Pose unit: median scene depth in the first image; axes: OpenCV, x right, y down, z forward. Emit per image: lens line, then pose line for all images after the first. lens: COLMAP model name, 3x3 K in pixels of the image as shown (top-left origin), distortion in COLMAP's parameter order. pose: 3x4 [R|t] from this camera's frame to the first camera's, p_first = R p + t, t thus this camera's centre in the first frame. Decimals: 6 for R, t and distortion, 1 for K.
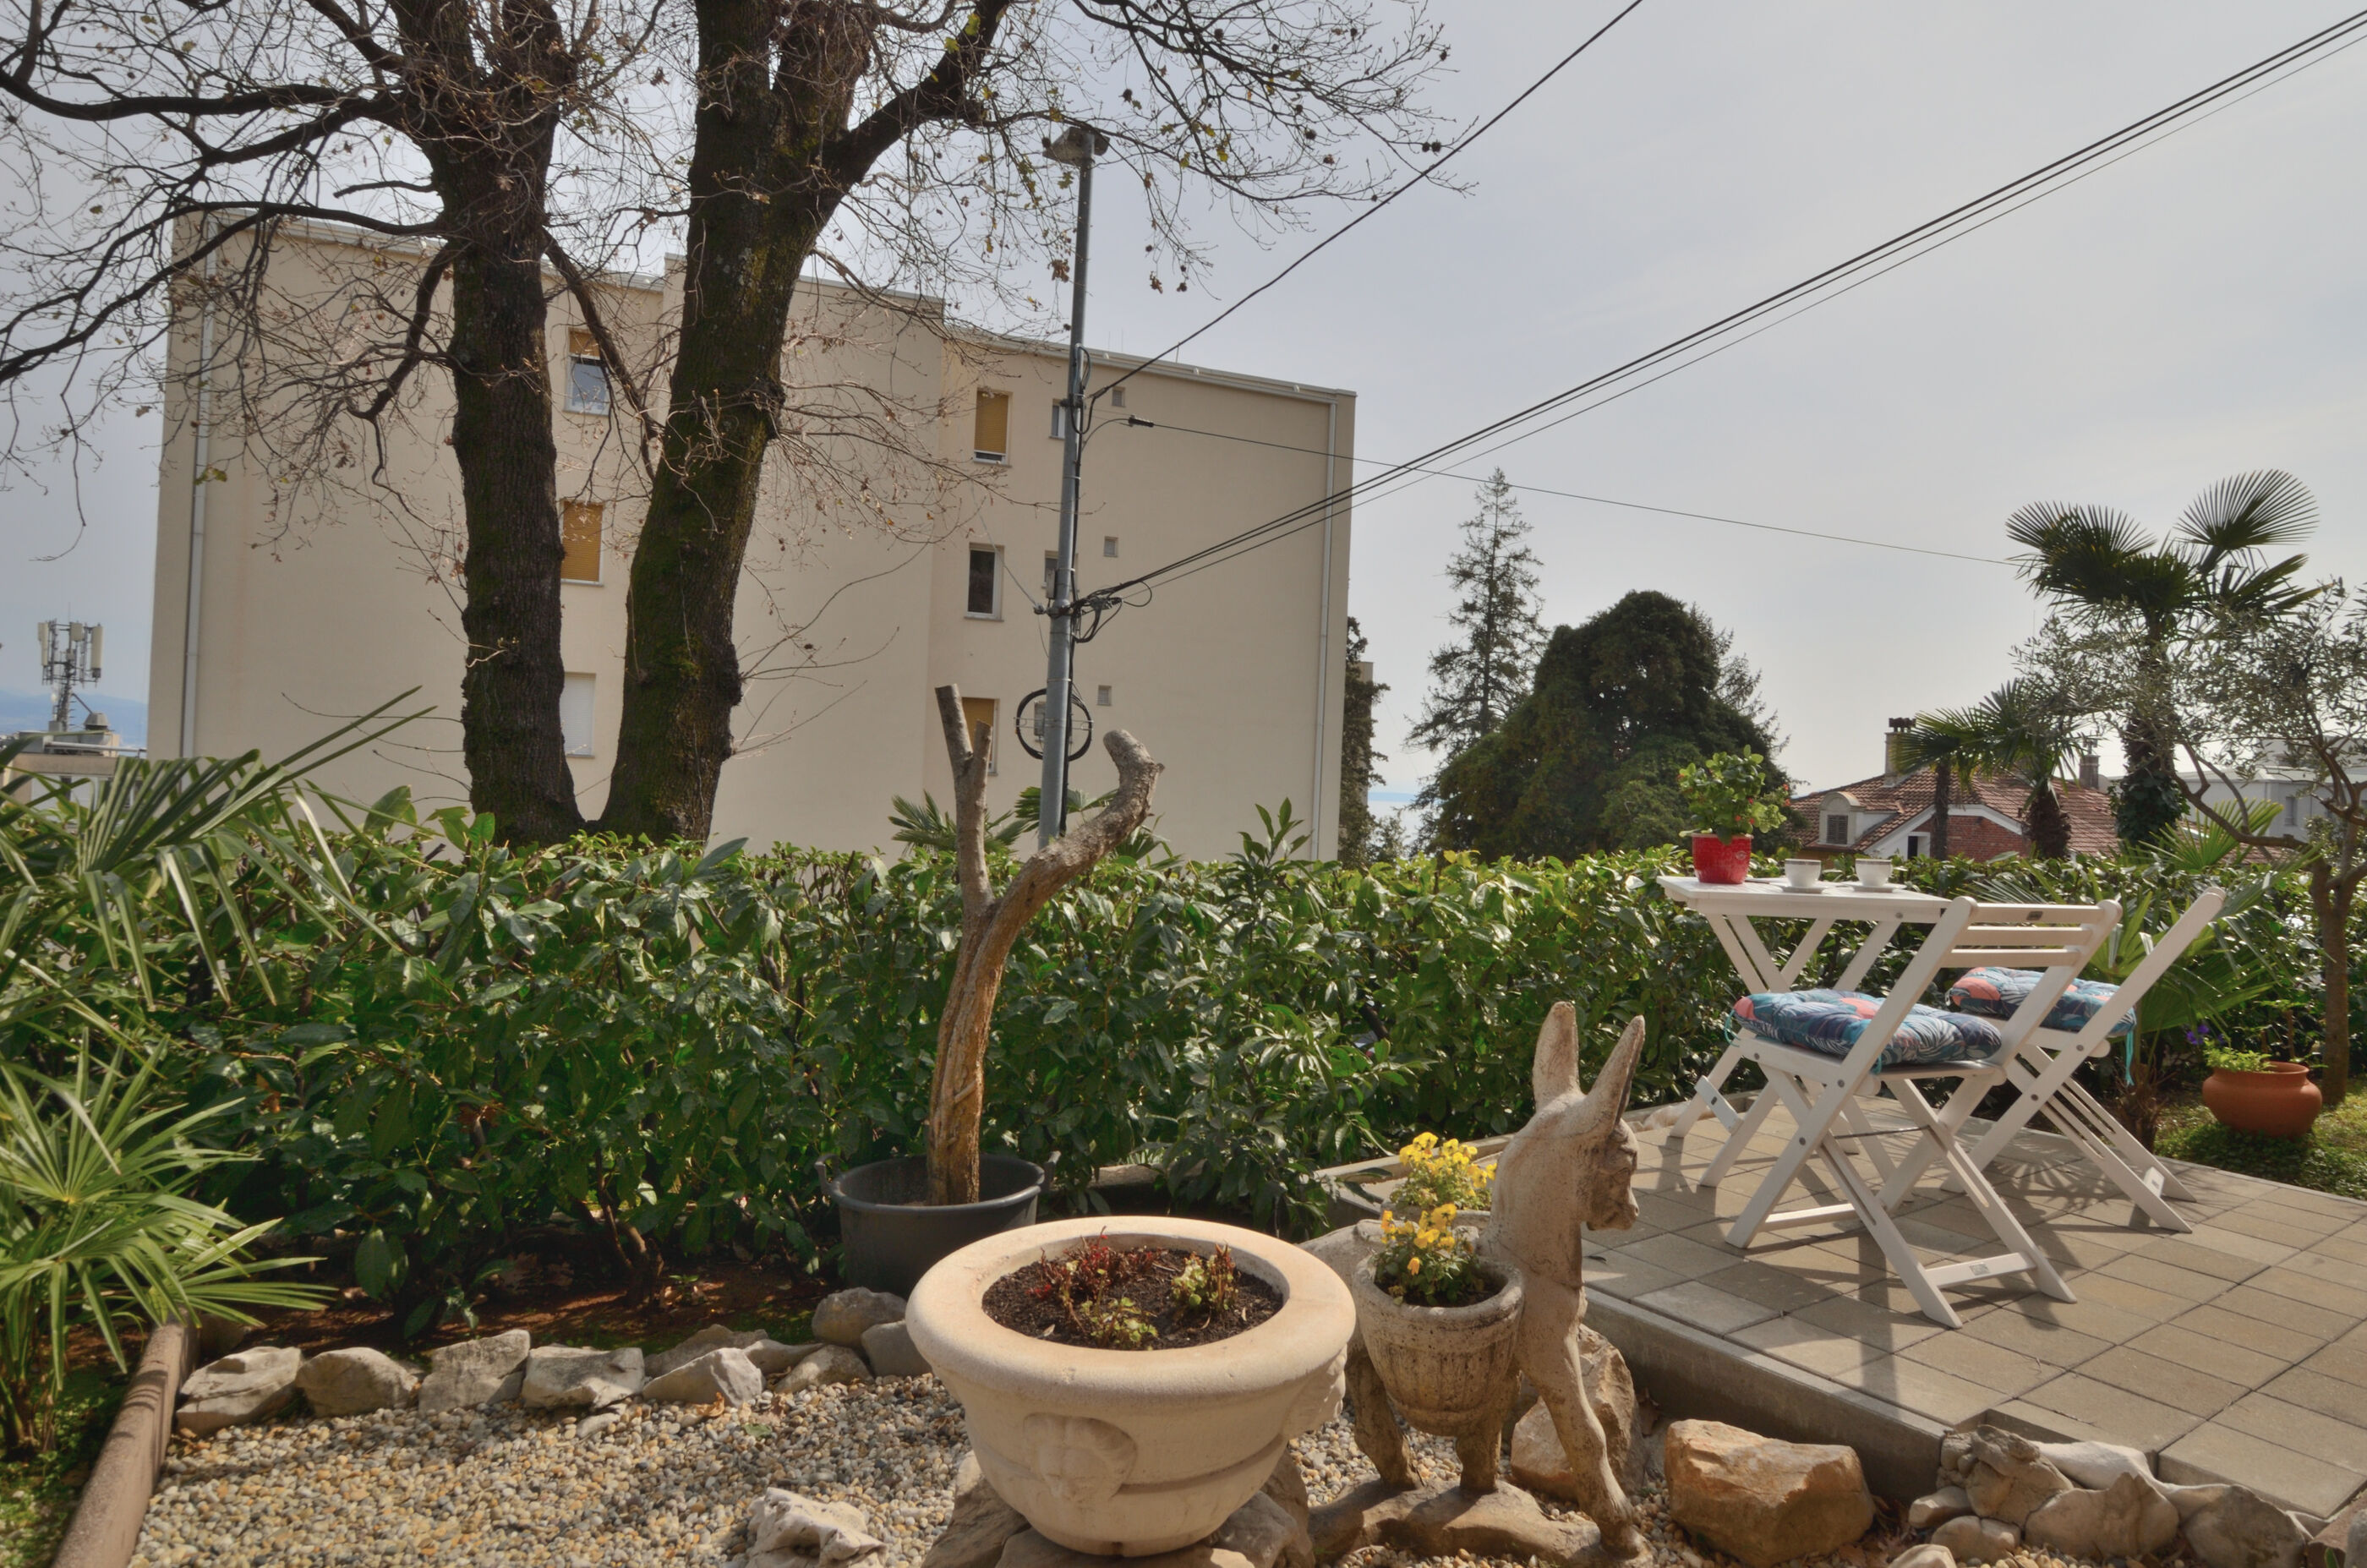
lens RADIAL K [[1304.3, 0, 1183.5], [0, 1304.3, 784.0], [0, 0, 1]] dist [-0.000570, -0.000033]
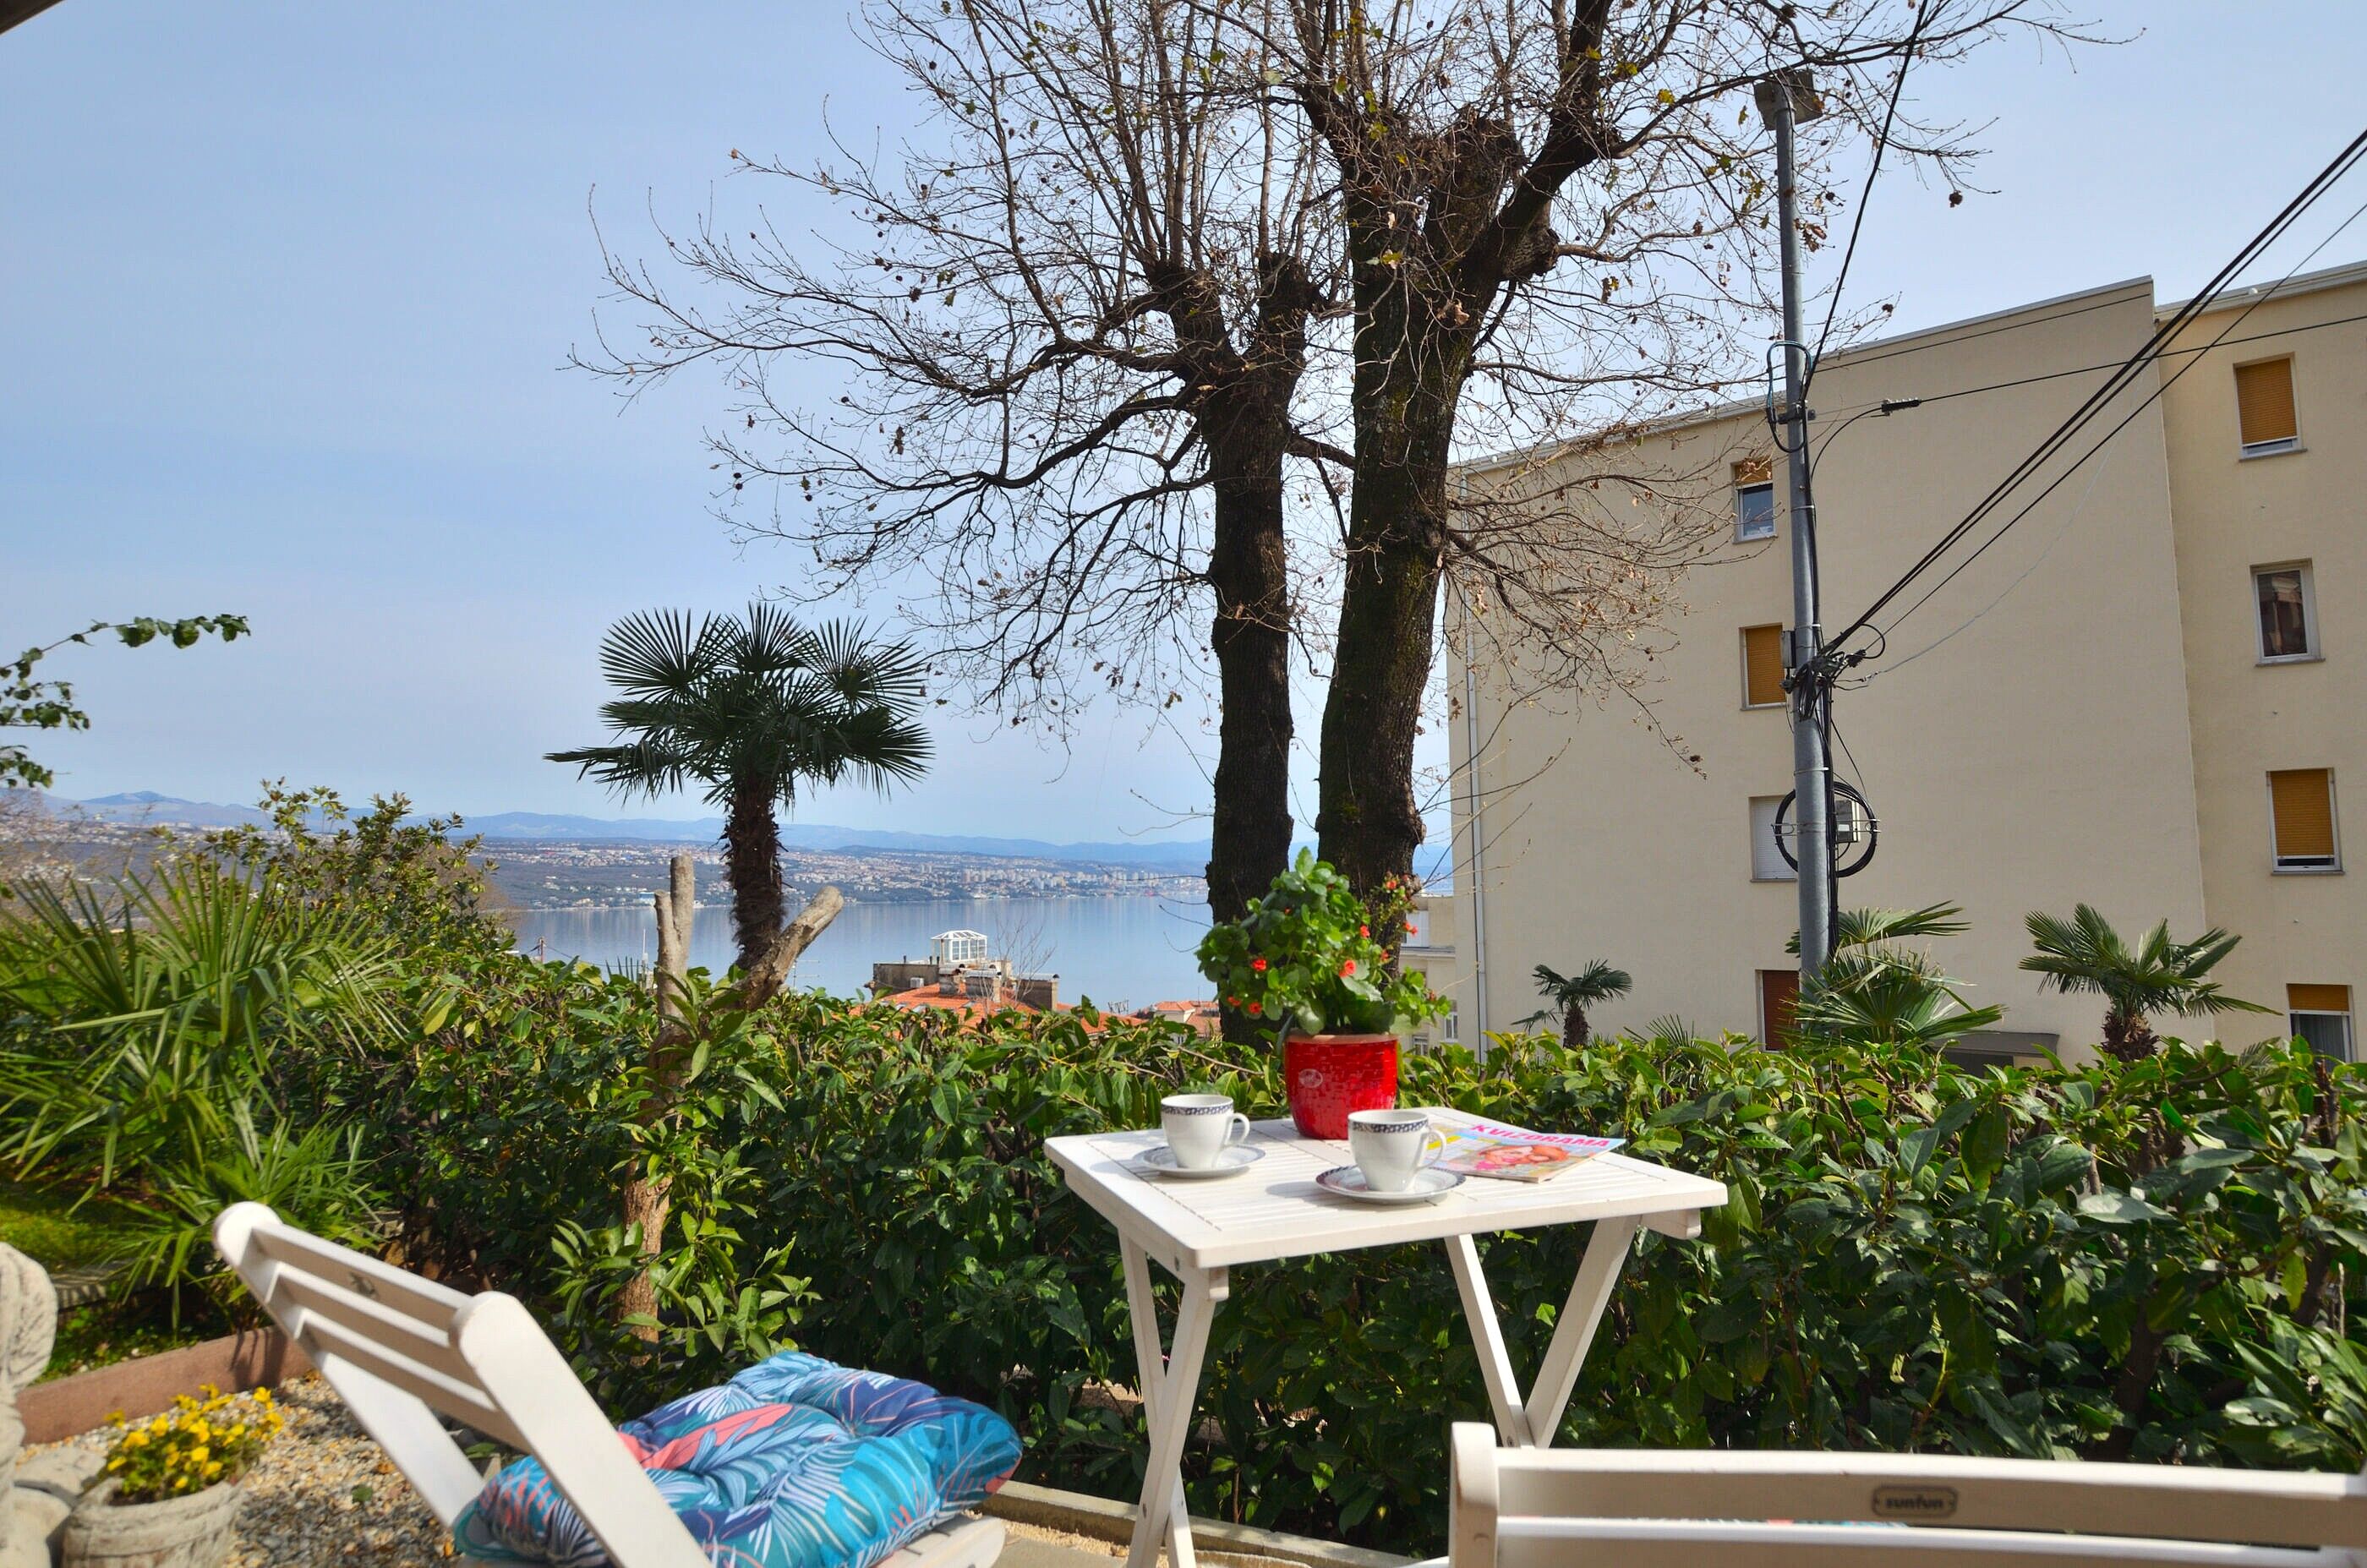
lens RADIAL K [[1287.9, 0, 1190.3], [0, 1287.9, 777.2], [0, 0, 1]] dist [-0.016345, 0.001462]
pose [[0.523521, -0.118540, -0.843727, 0.372130], [0.035244, 0.992440, -0.117565, -0.001118], [0.851284, 0.031811, 0.523740, 0.322832]]
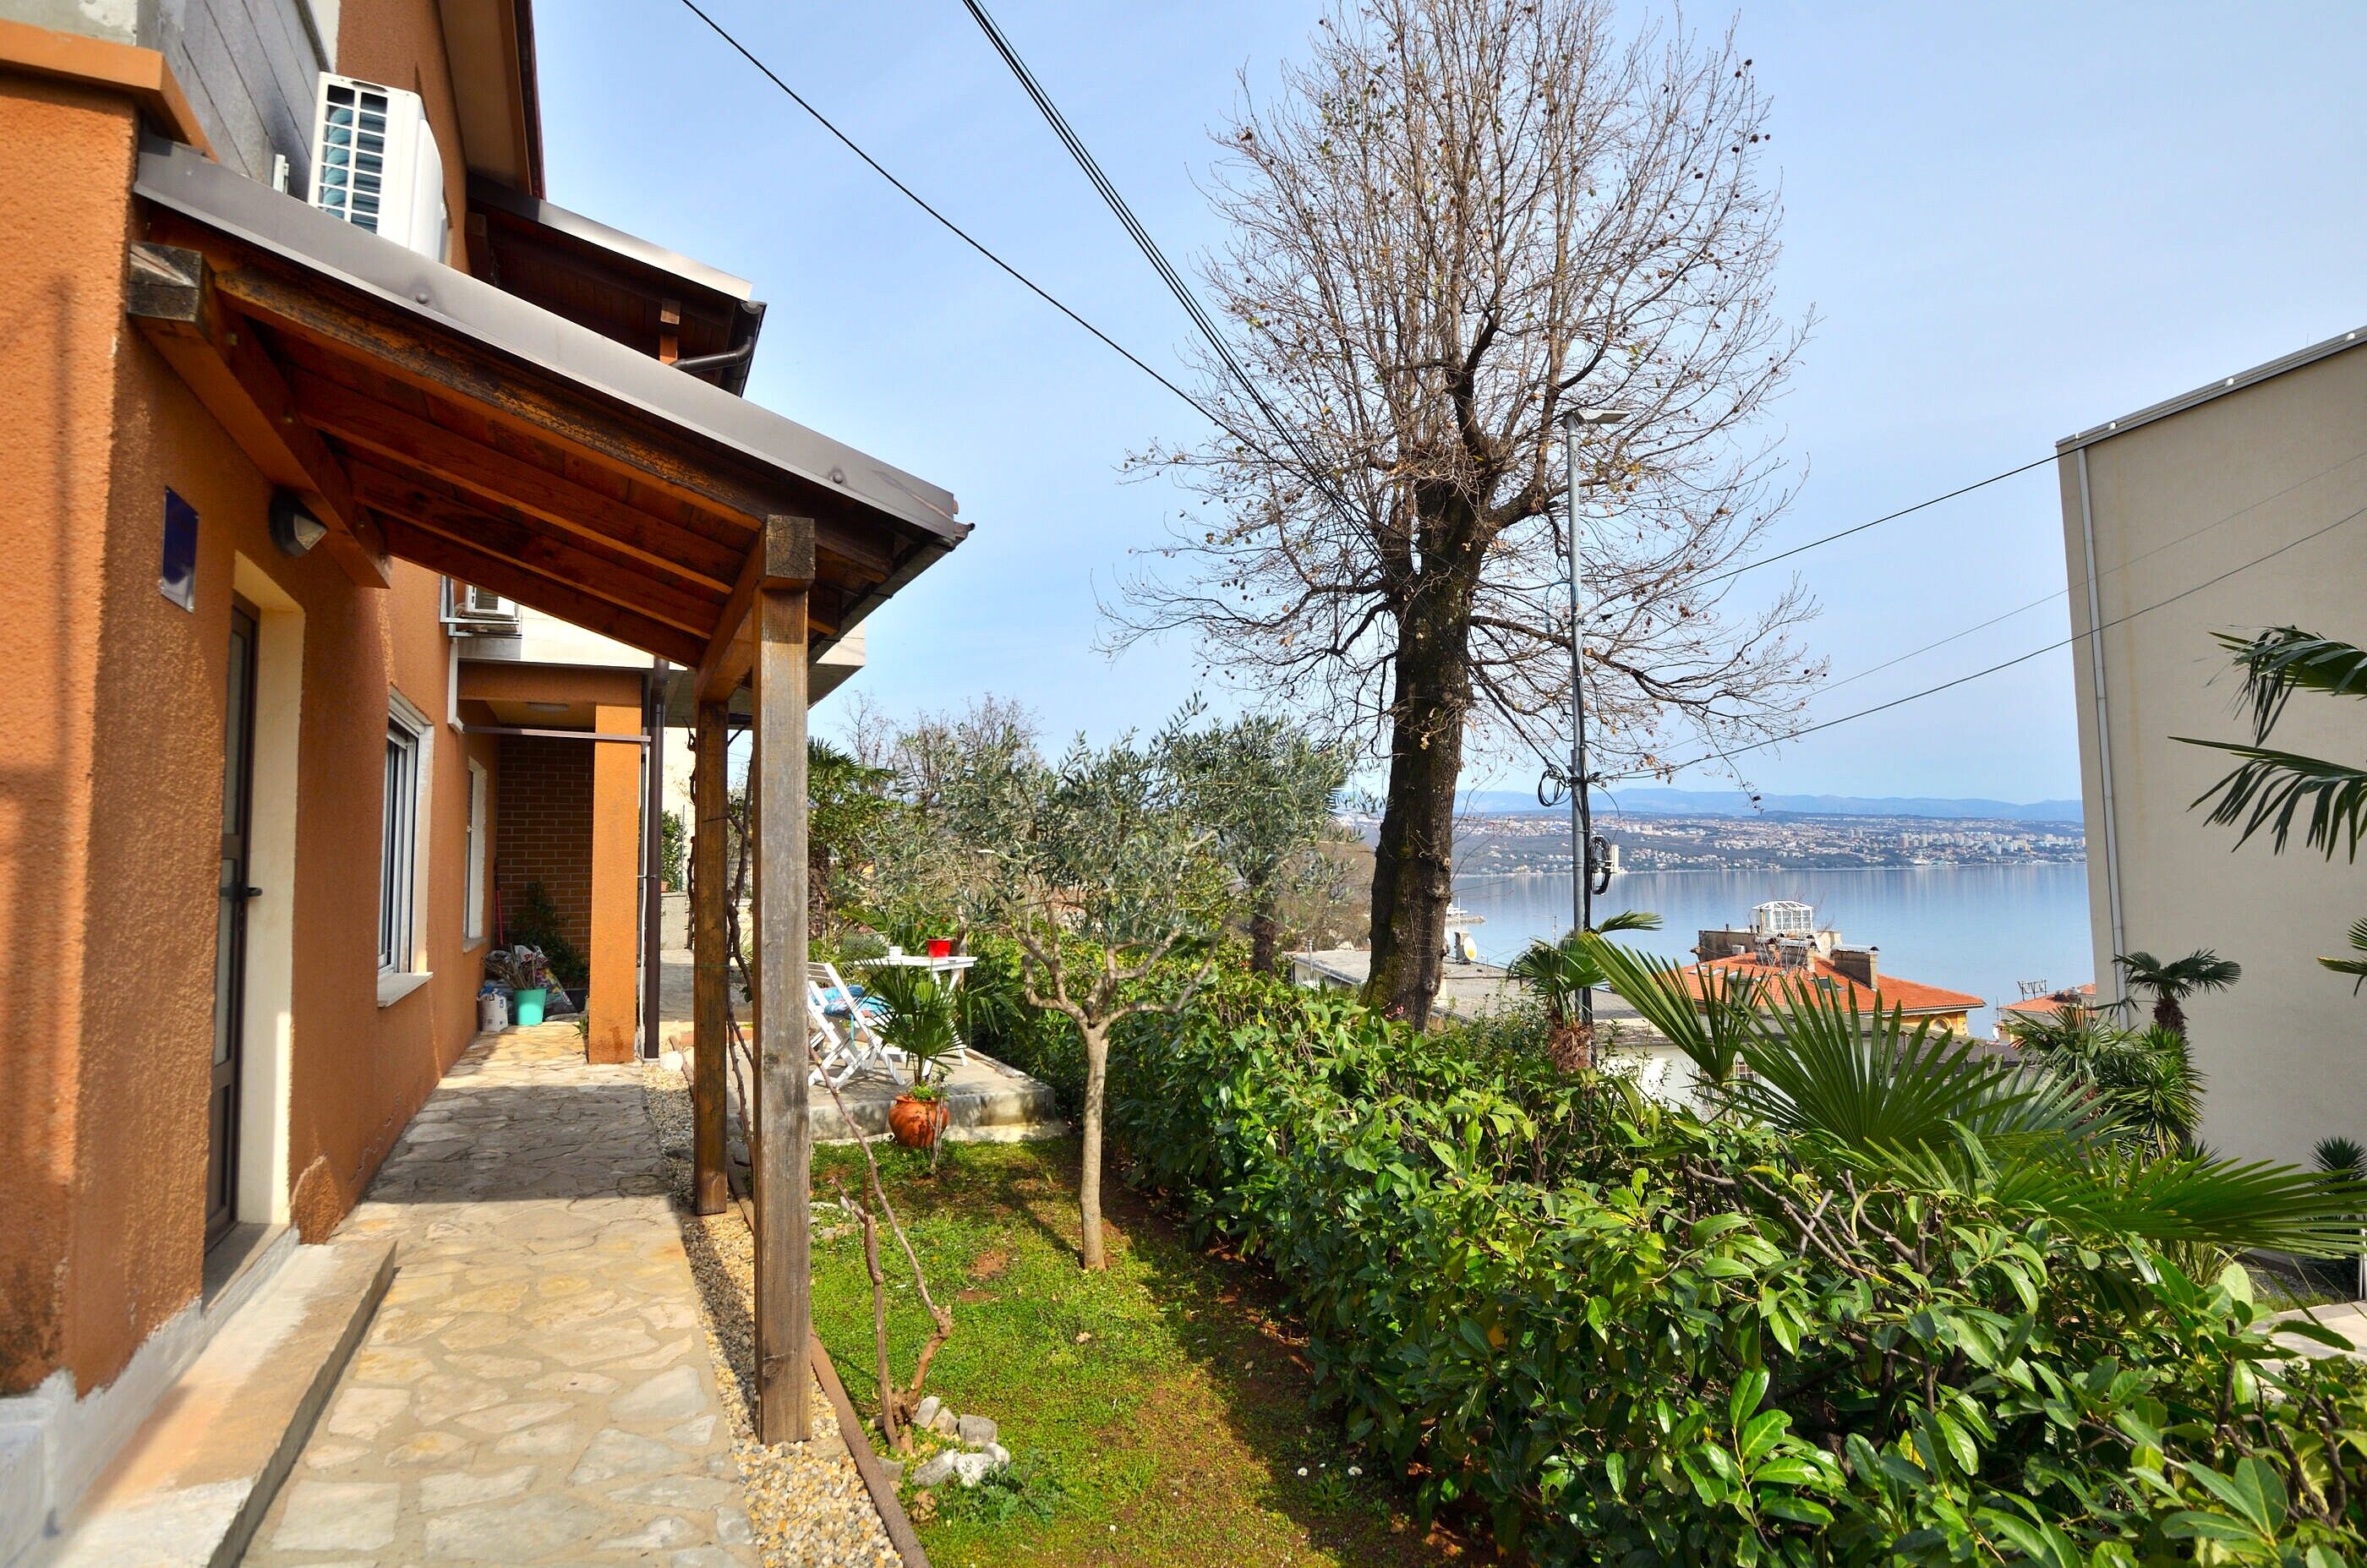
lens RADIAL K [[1241.4, 0, 1183.5], [0, 1241.4, 784.0], [0, 0, 1]] dist [-0.018212, 0.002585]
pose [[-0.160390, -0.102622, -0.981704, 3.002421], [0.011473, 0.994320, -0.105815, 0.006705], [0.986987, -0.028235, -0.158302, 1.877229]]
